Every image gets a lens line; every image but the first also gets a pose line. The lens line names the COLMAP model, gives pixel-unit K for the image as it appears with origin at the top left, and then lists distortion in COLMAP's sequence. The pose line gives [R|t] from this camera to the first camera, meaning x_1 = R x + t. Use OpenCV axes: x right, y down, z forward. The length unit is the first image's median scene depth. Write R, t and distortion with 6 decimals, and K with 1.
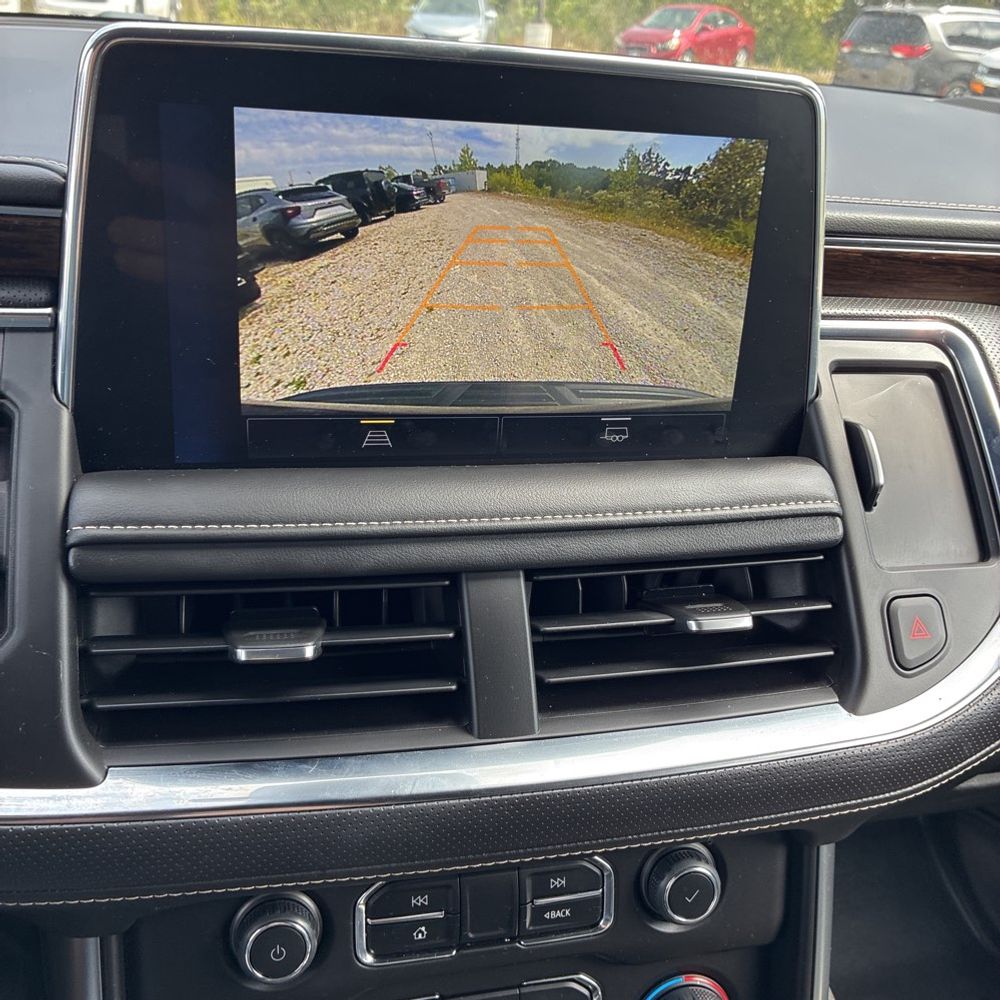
lens RADIAL K [[1022.3, 0, 492.8], [0, 1022.3, 484.1], [0, 0, 1]] dist [0.010555, 0.001336]
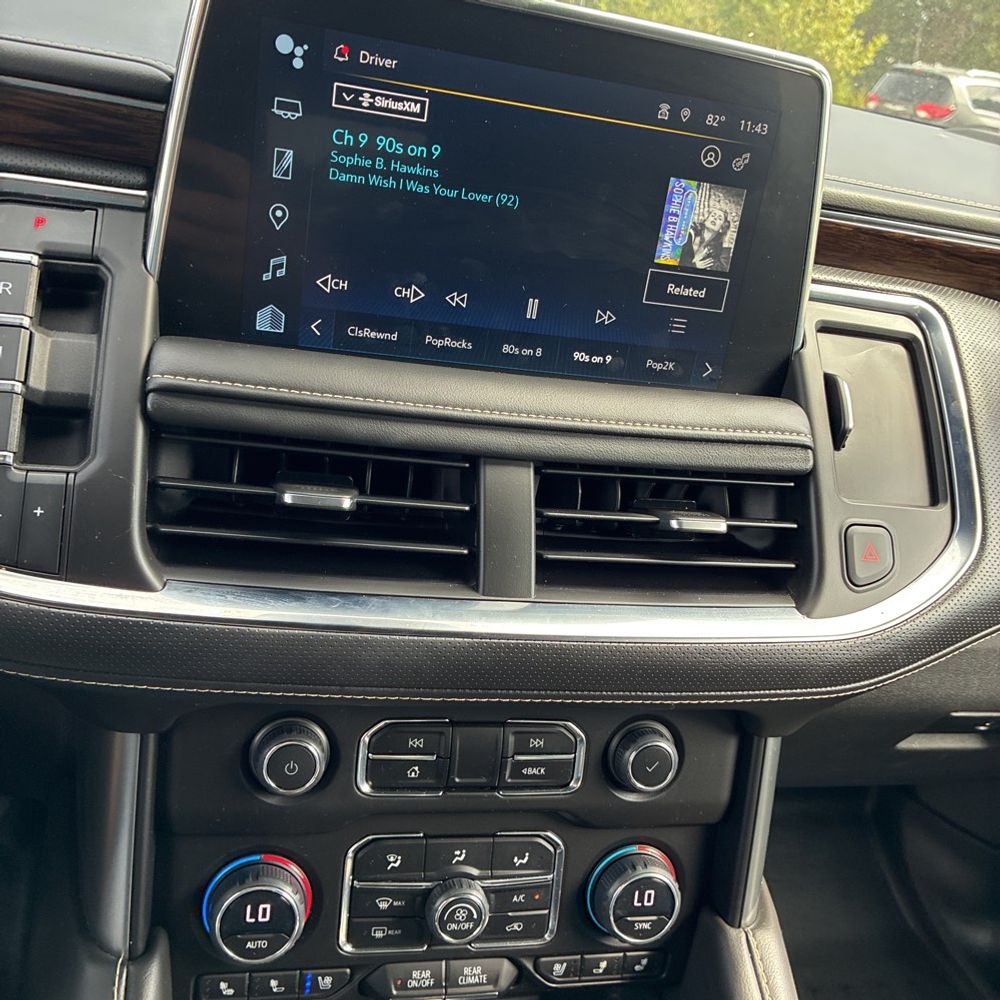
lens RADIAL K [[1024.4, 0, 504.4], [0, 1024.4, 496.6], [0, 0, 1]] dist [0.004858, 0.022126]
pose [[0.995287, 0.094822, 0.020326, -0.021918], [-0.094727, 0.995488, -0.005601, 0.127867], [-0.020766, 0.003649, 0.999778, -0.144940]]
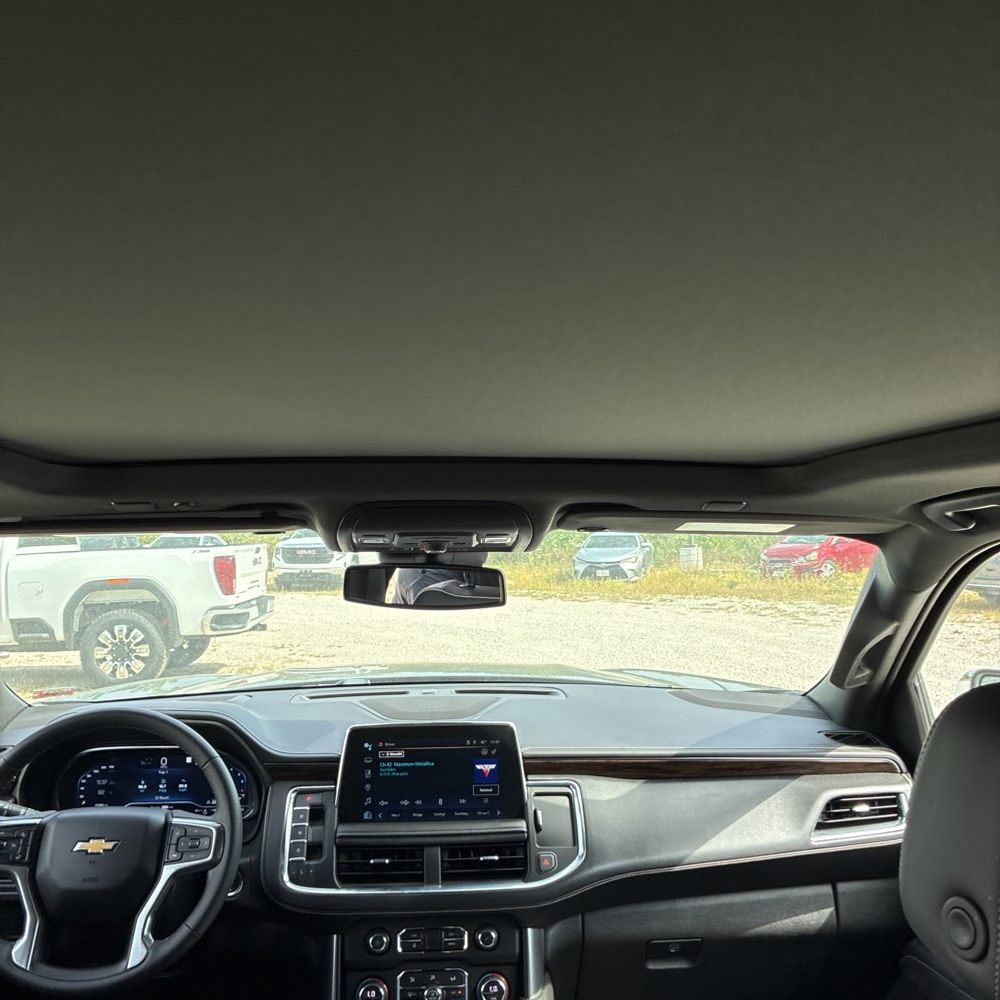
lens RADIAL K [[1017.7, 0, 511.3], [0, 1017.7, 509.4], [0, 0, 1]] dist [0.006656, -0.020458]
pose [[0.985290, -0.085441, -0.148001, 0.994839], [0.011411, 0.897003, -0.441876, 0.658305], [0.170512, 0.433687, 0.884783, -3.039406]]
